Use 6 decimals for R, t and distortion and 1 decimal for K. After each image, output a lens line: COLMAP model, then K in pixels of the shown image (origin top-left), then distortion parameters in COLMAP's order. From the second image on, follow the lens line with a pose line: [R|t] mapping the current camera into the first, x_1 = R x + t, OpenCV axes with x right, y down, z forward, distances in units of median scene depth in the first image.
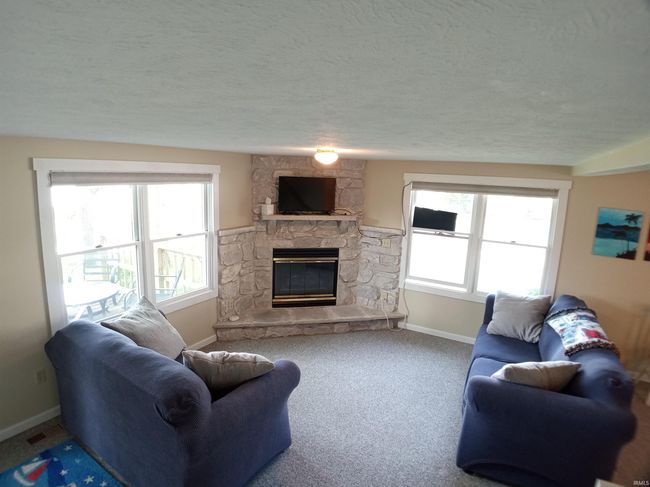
lens RADIAL K [[369.7, 0, 325.9], [0, 369.7, 245.3], [0, 0, 1]] dist [-0.077830, 0.000862]
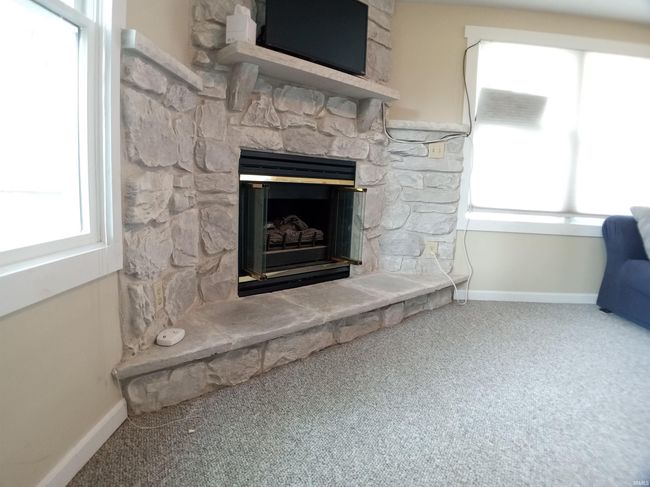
lens RADIAL K [[369.7, 0, 324.0], [0, 369.7, 241.3], [0, 0, 1]] dist [-0.077830, 0.000862]
pose [[0.885368, -0.075077, 0.458789, -0.254348], [0.082289, 0.996599, 0.004285, 0.116448], [-0.457550, 0.033959, 0.888535, 0.604045]]
